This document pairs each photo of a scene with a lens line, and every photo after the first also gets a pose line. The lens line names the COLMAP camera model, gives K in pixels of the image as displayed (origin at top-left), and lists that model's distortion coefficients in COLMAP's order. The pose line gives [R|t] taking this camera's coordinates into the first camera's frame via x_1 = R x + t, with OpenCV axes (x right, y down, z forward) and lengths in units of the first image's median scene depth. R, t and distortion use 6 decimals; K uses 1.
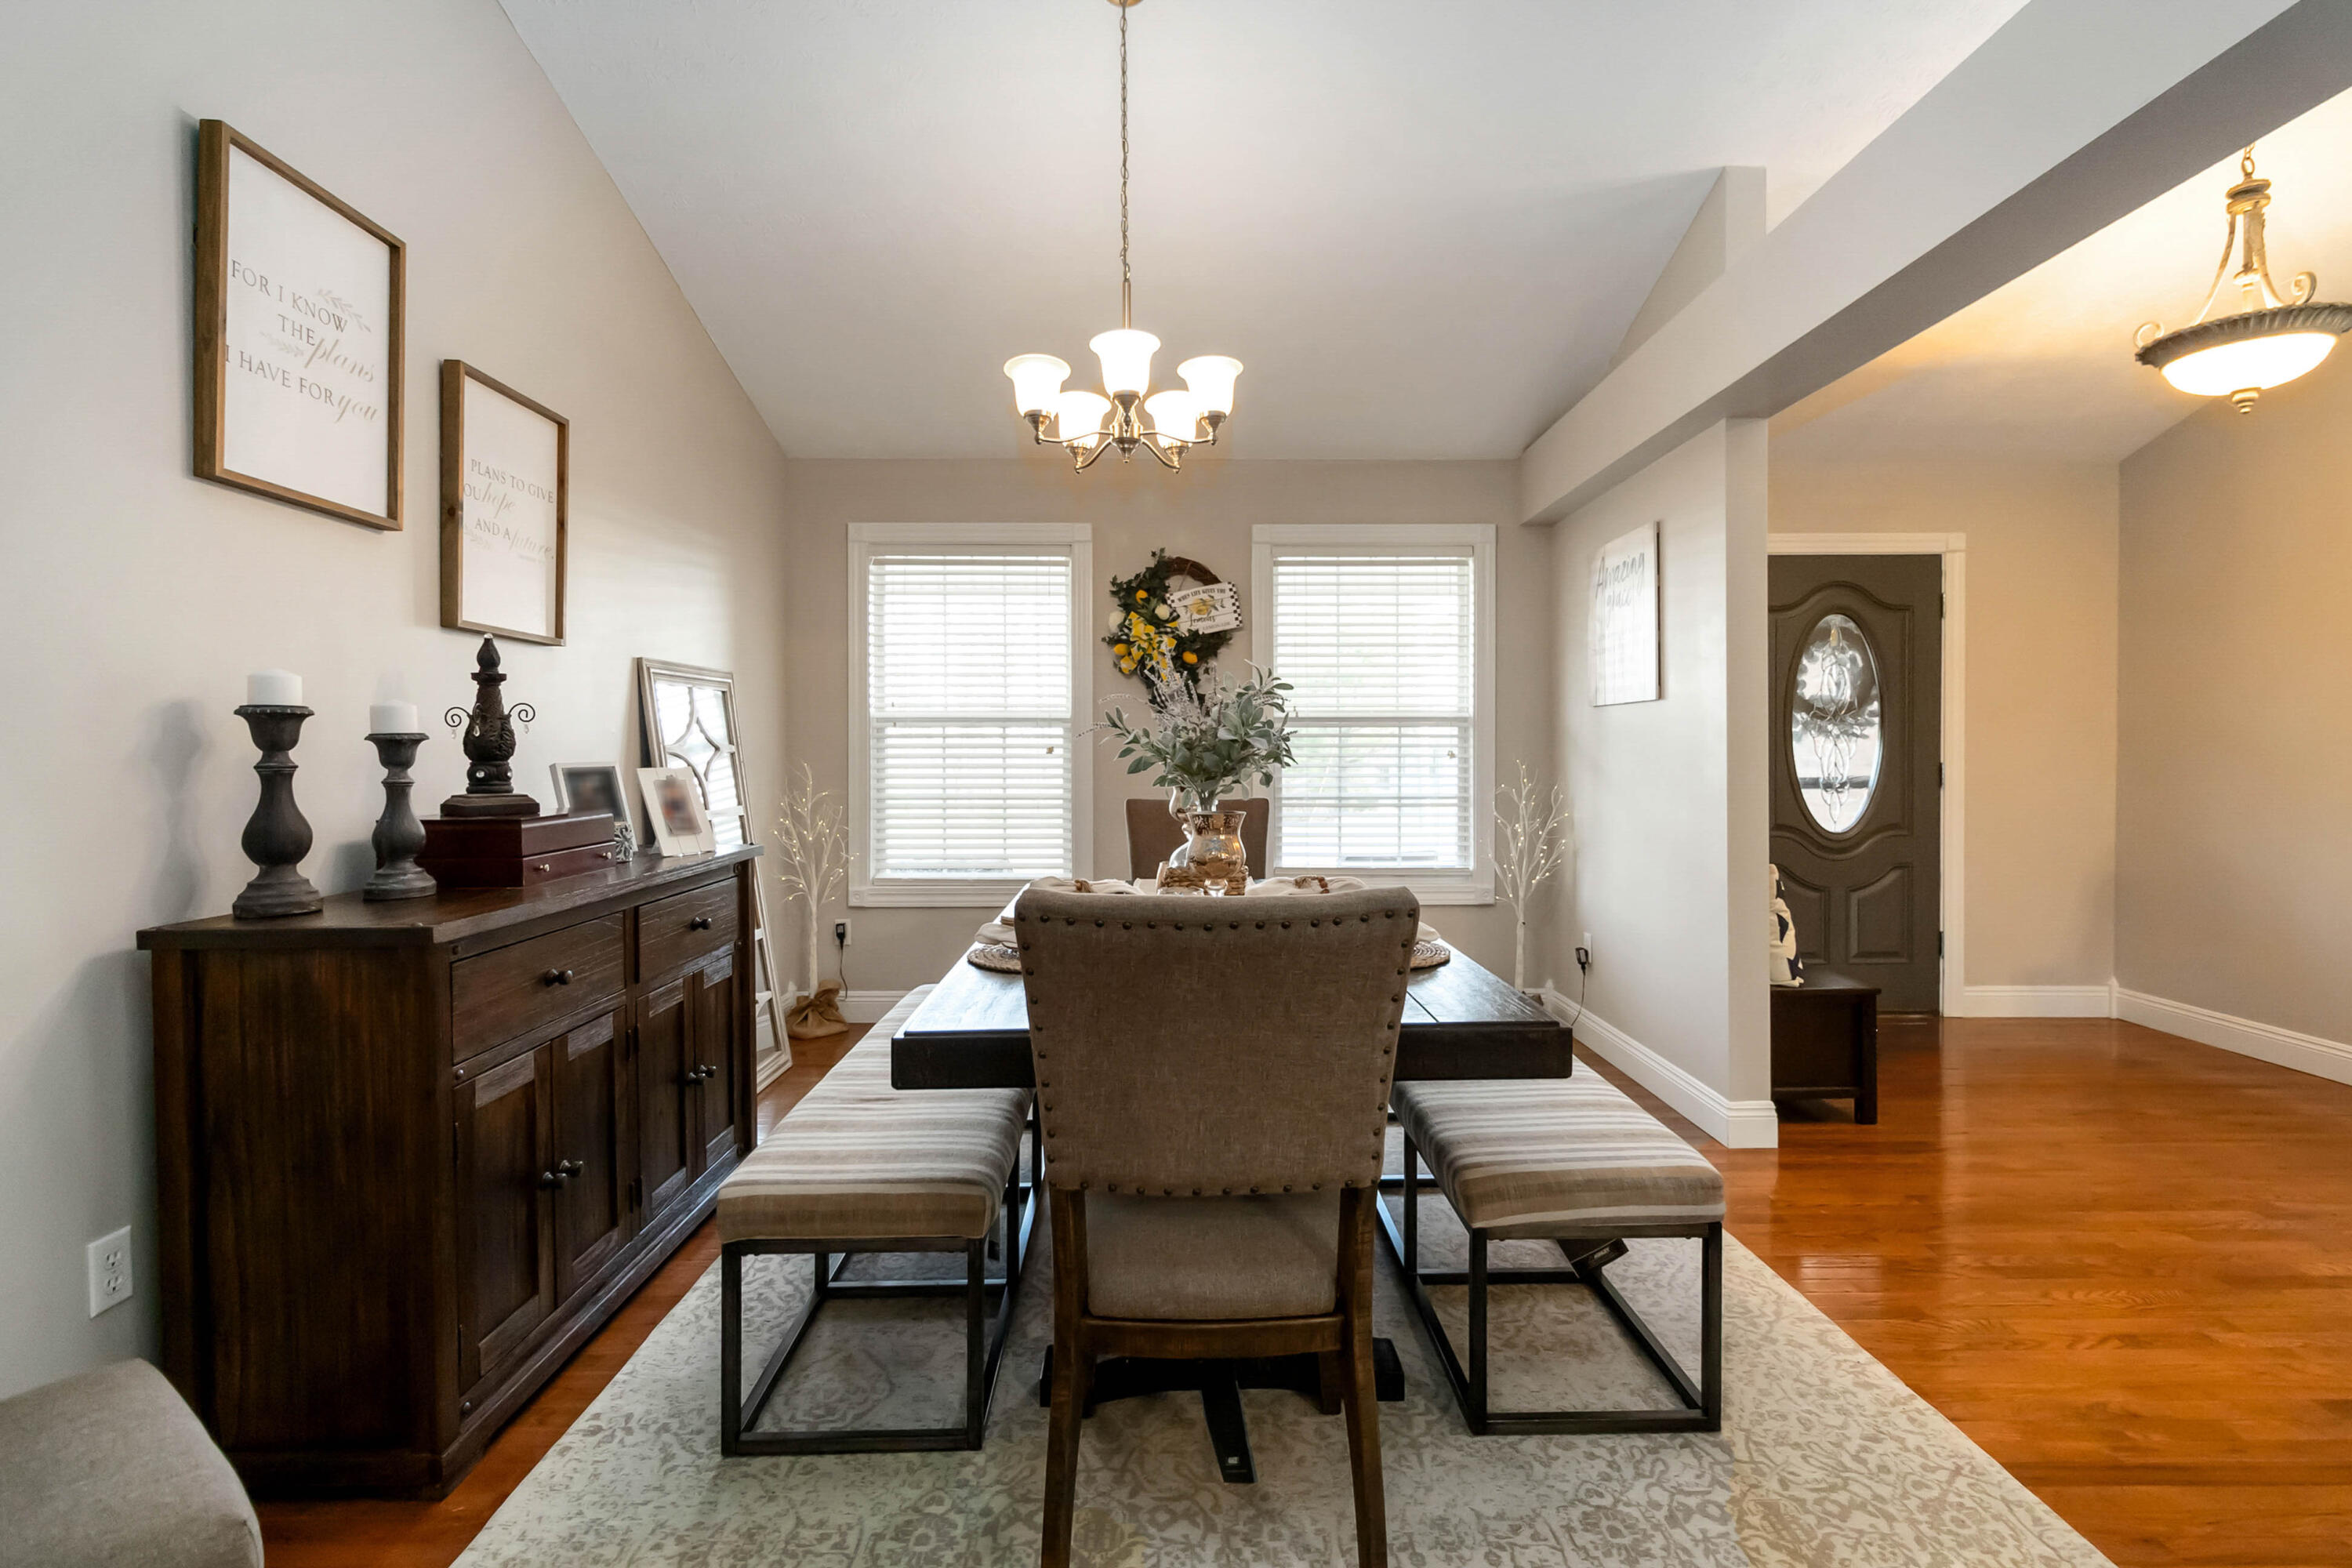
lens RADIAL K [[1157.8, 0, 1176.0], [0, 1157.8, 784.0], [0, 0, 1]] dist [-0.015237, -0.000646]
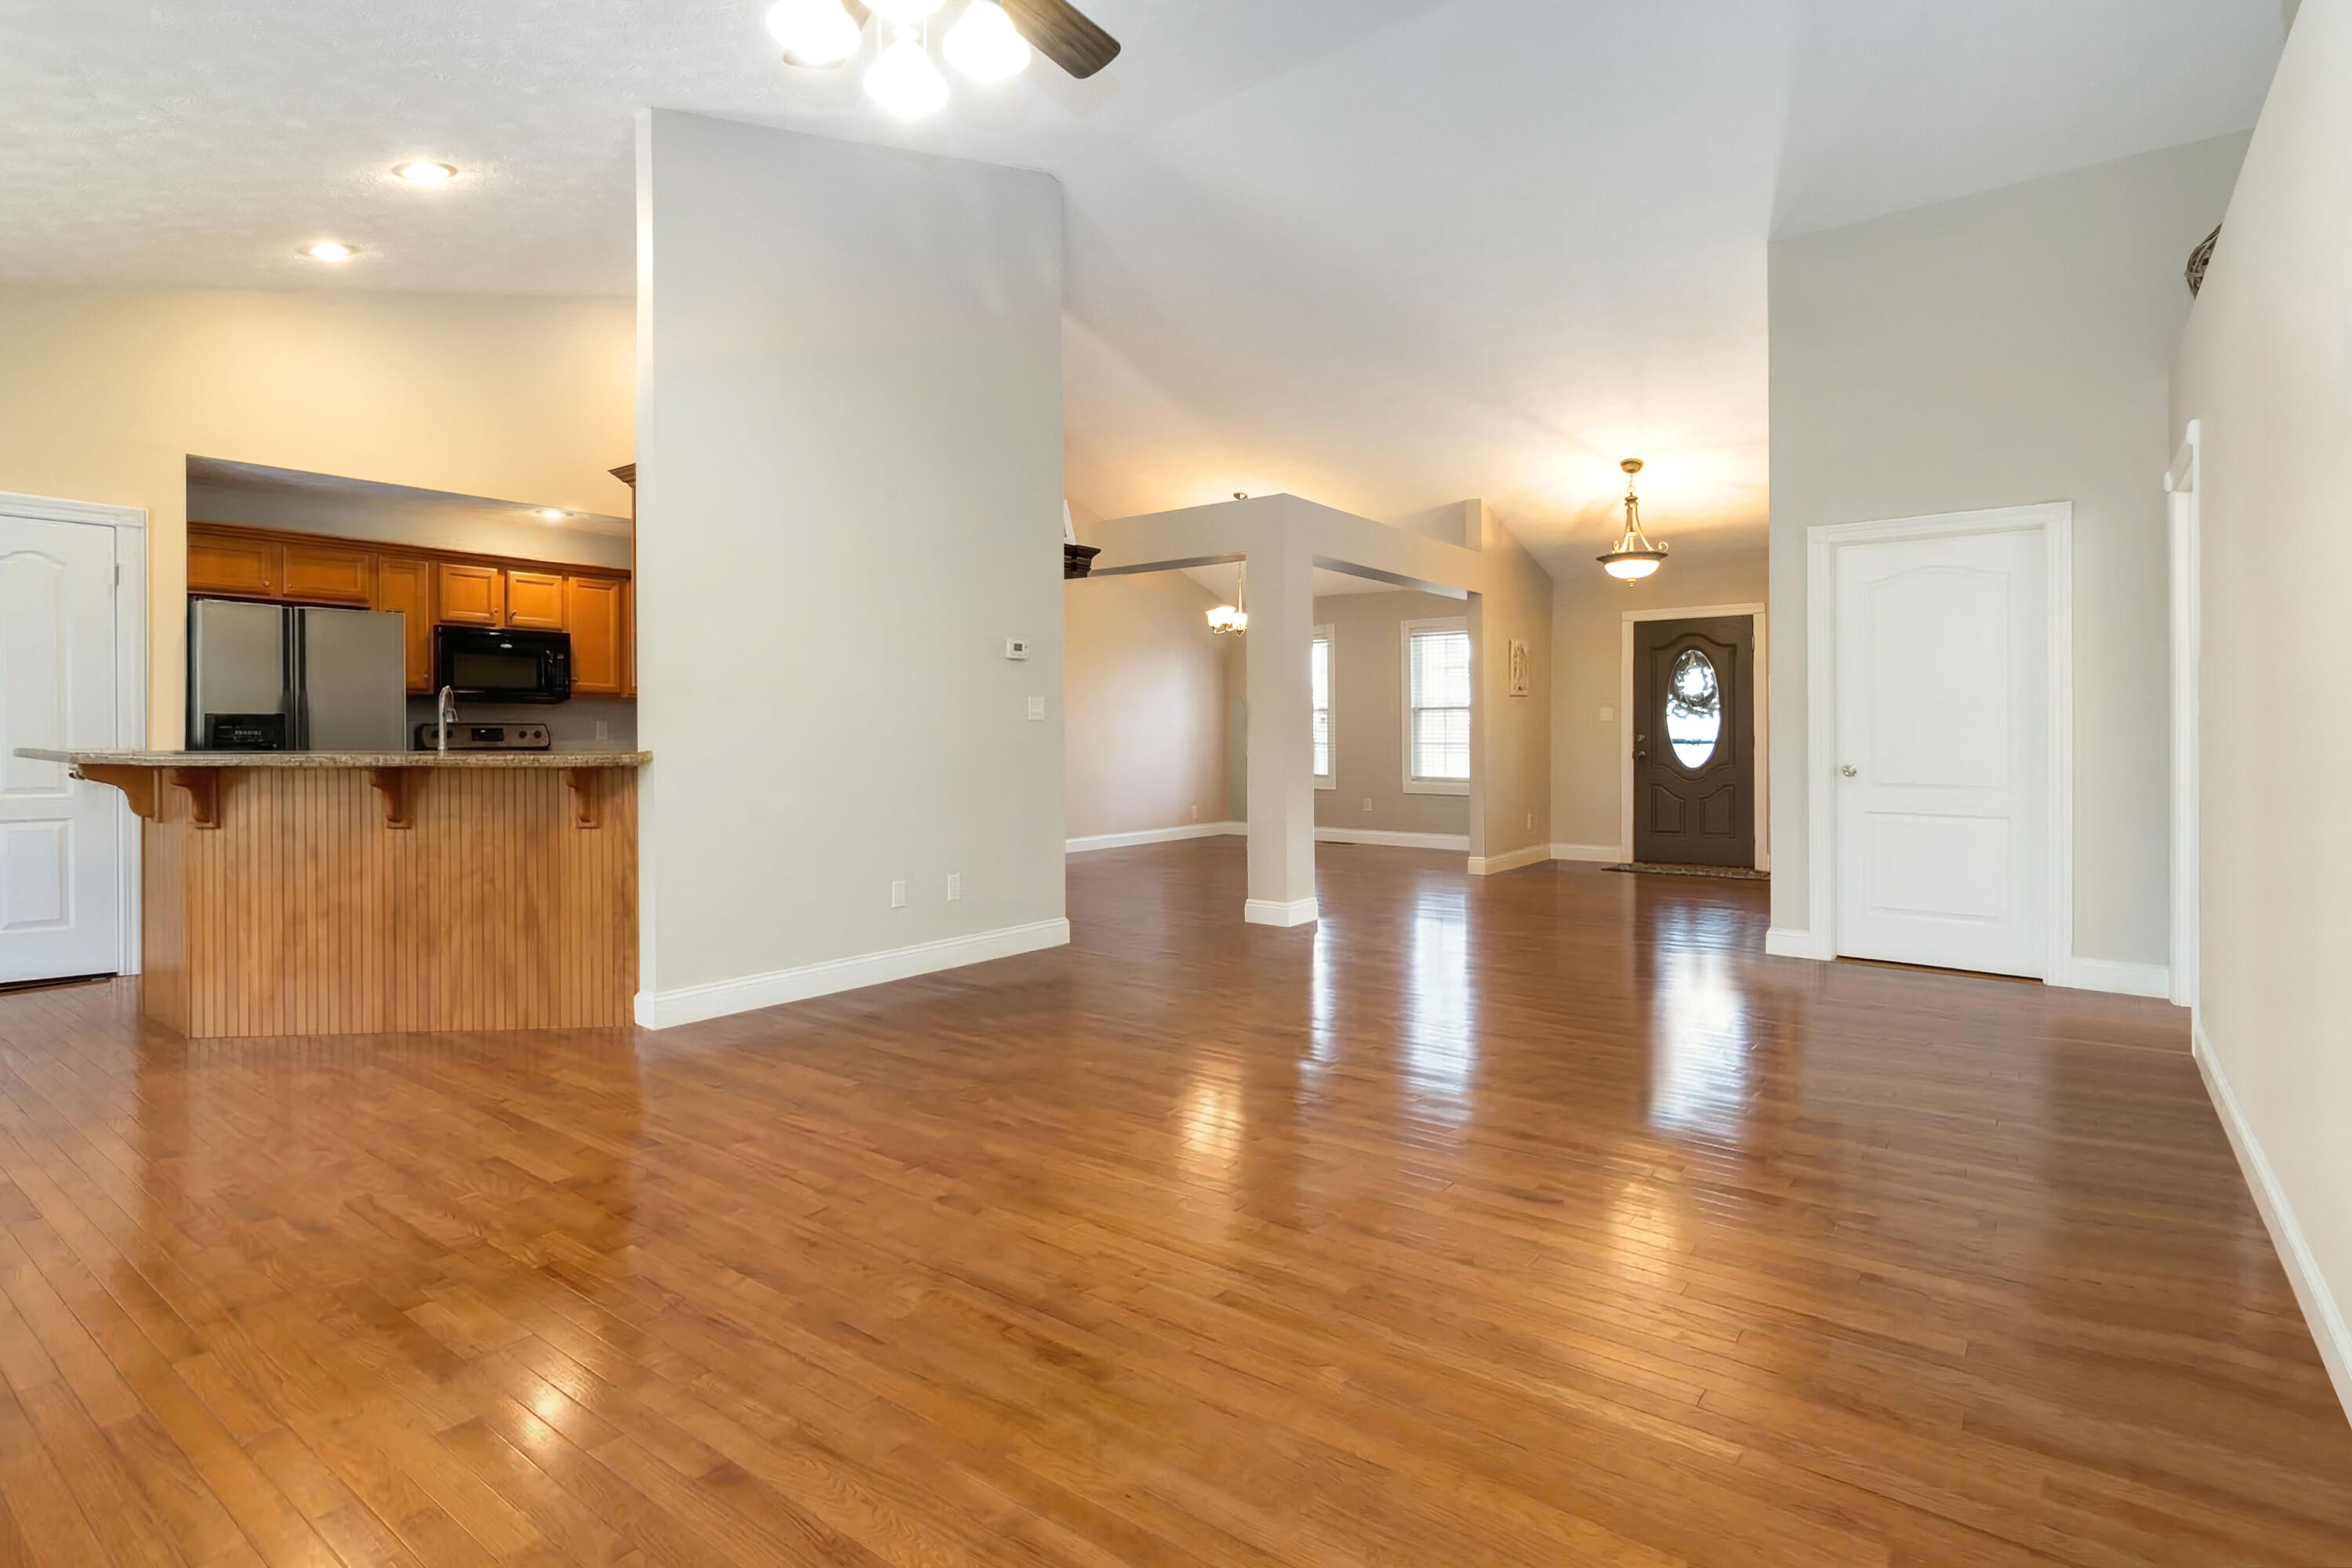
lens RADIAL K [[1194.1, 0, 1168.1], [0, 1194.1, 728.8], [0, 0, 1]] dist [-0.000157, -0.000073]
pose [[0.801677, 0.005897, -0.597728, 1.055815], [-0.012750, 0.999893, -0.007235, 0.004471], [0.597622, 0.013422, 0.801666, -1.057743]]
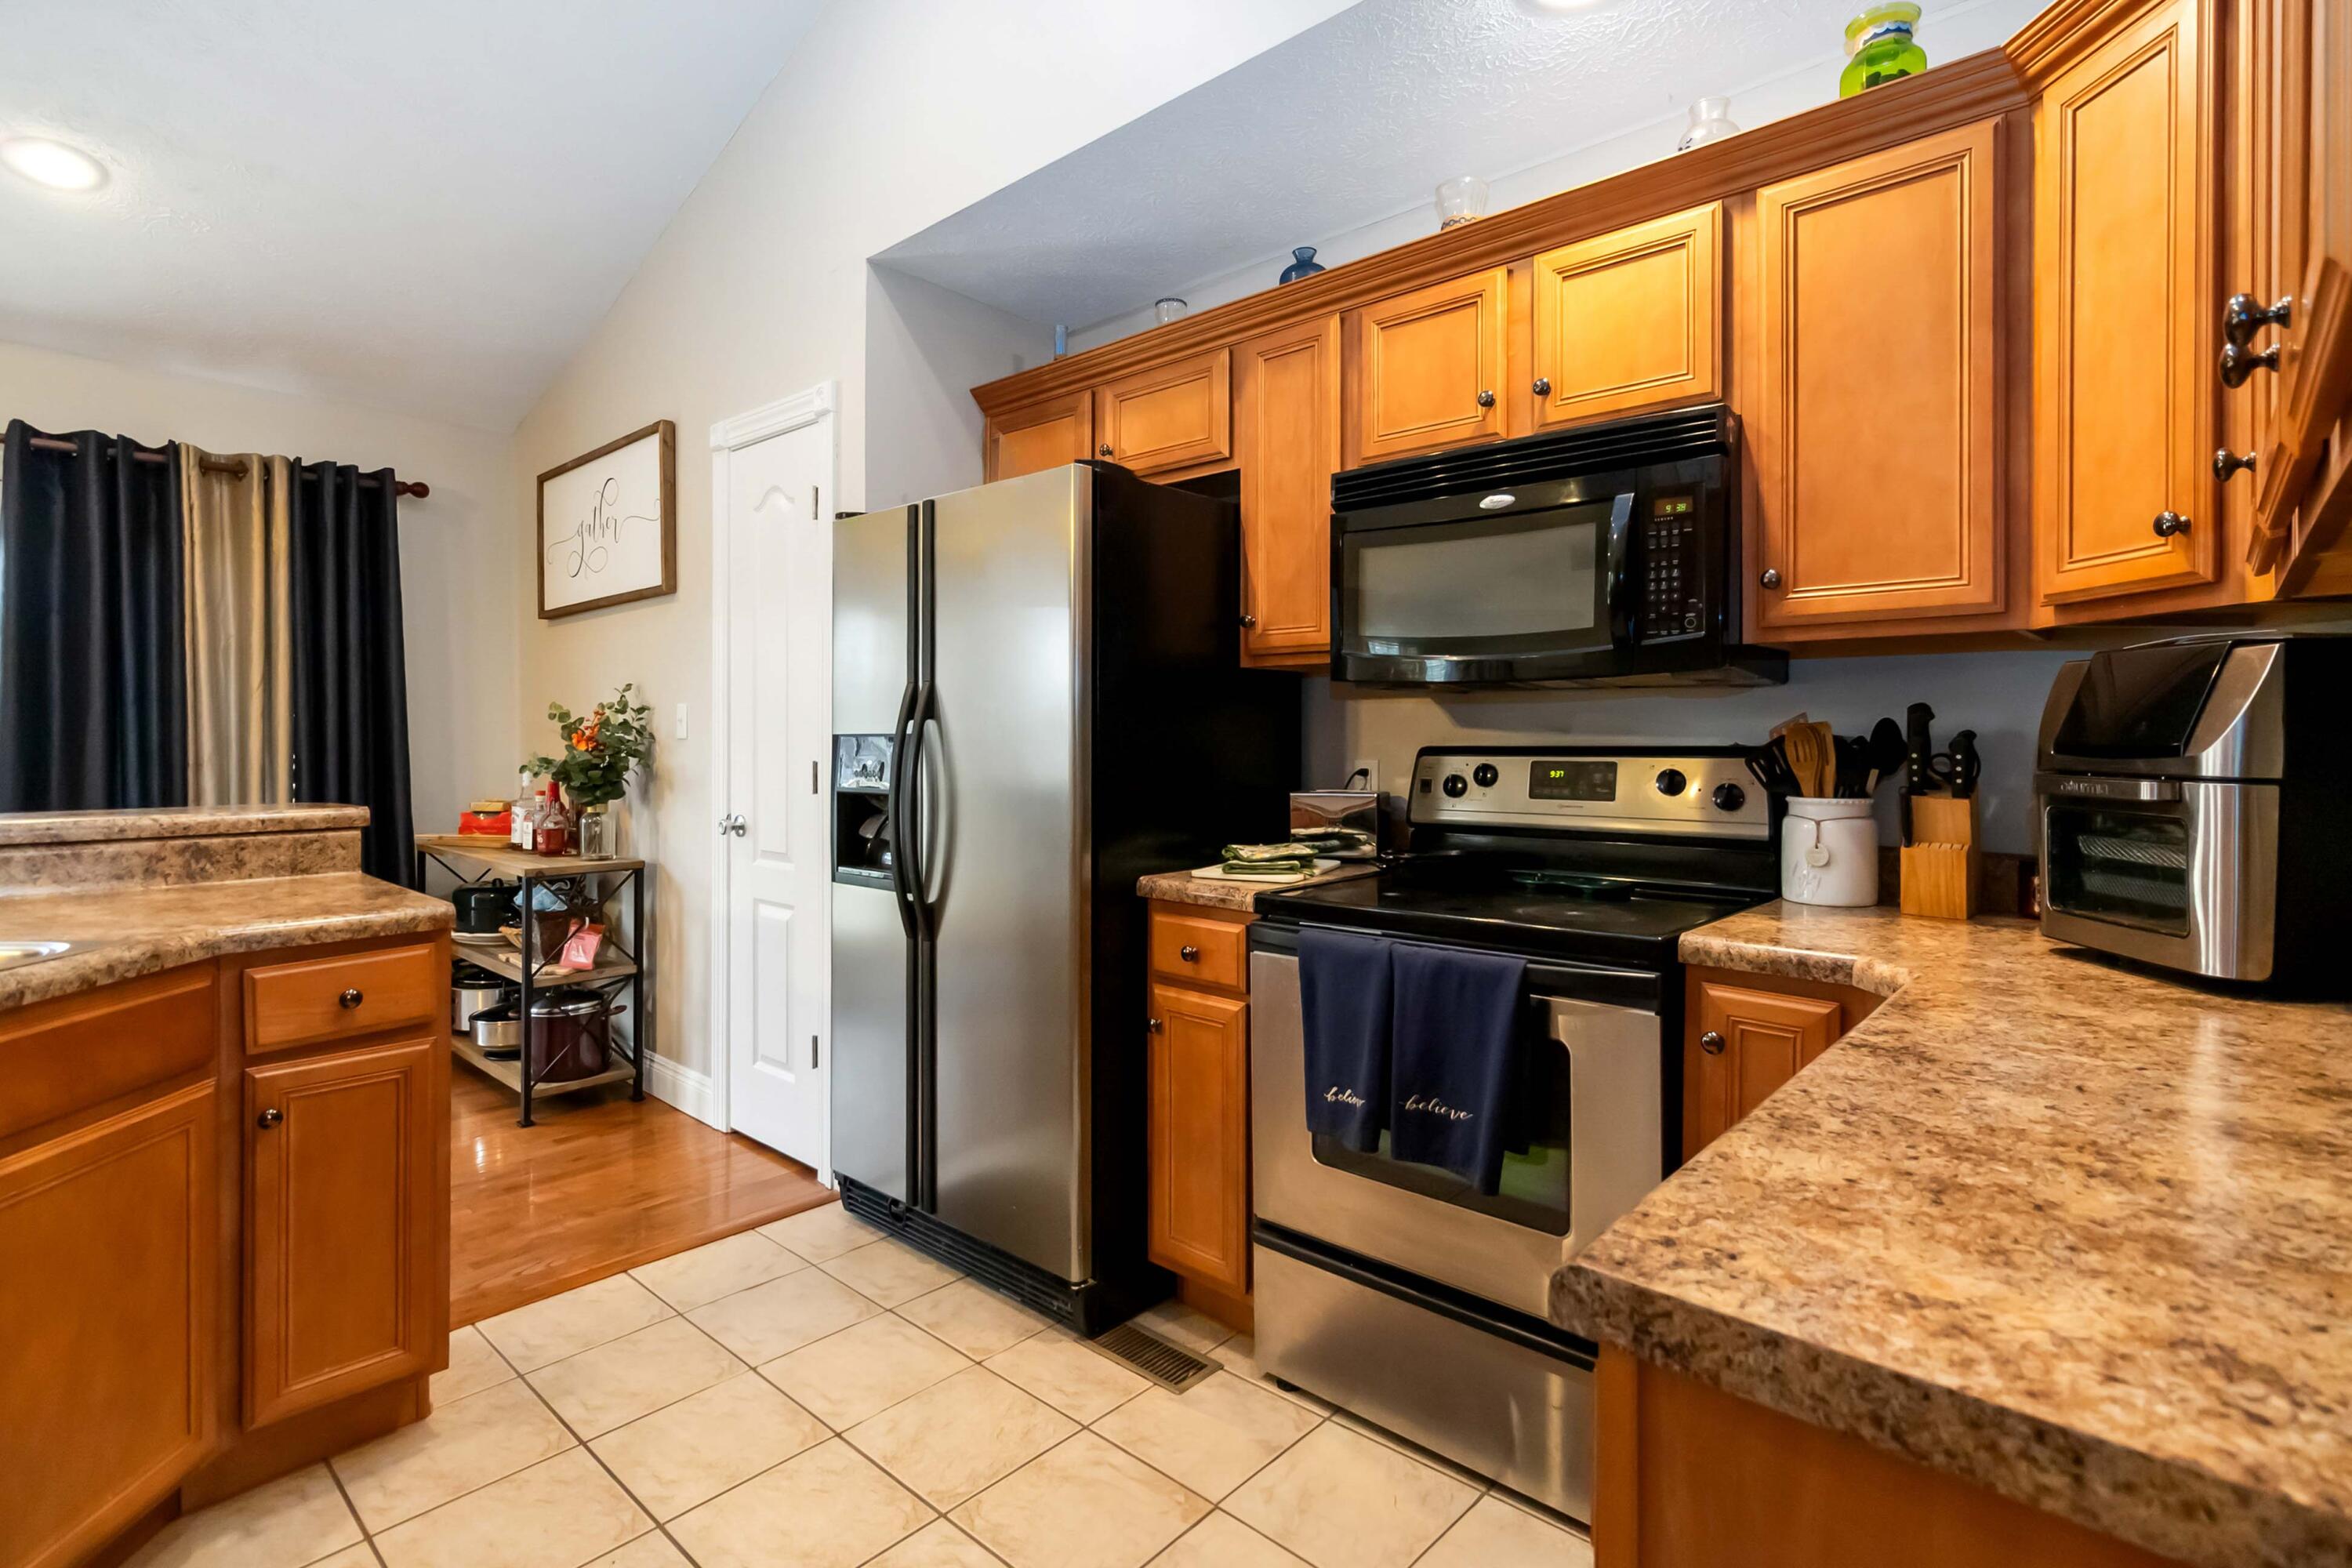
lens RADIAL K [[1123.7, 0, 1190.0], [0, 1123.7, 754.5], [0, 0, 1]] dist [-0.000082, 0.000009]
pose [[-0.666041, 0.012410, -0.745812, -0.039995], [-0.009857, 0.999628, 0.025437, -0.008956], [0.745850, 0.024294, -0.665670, -0.203406]]
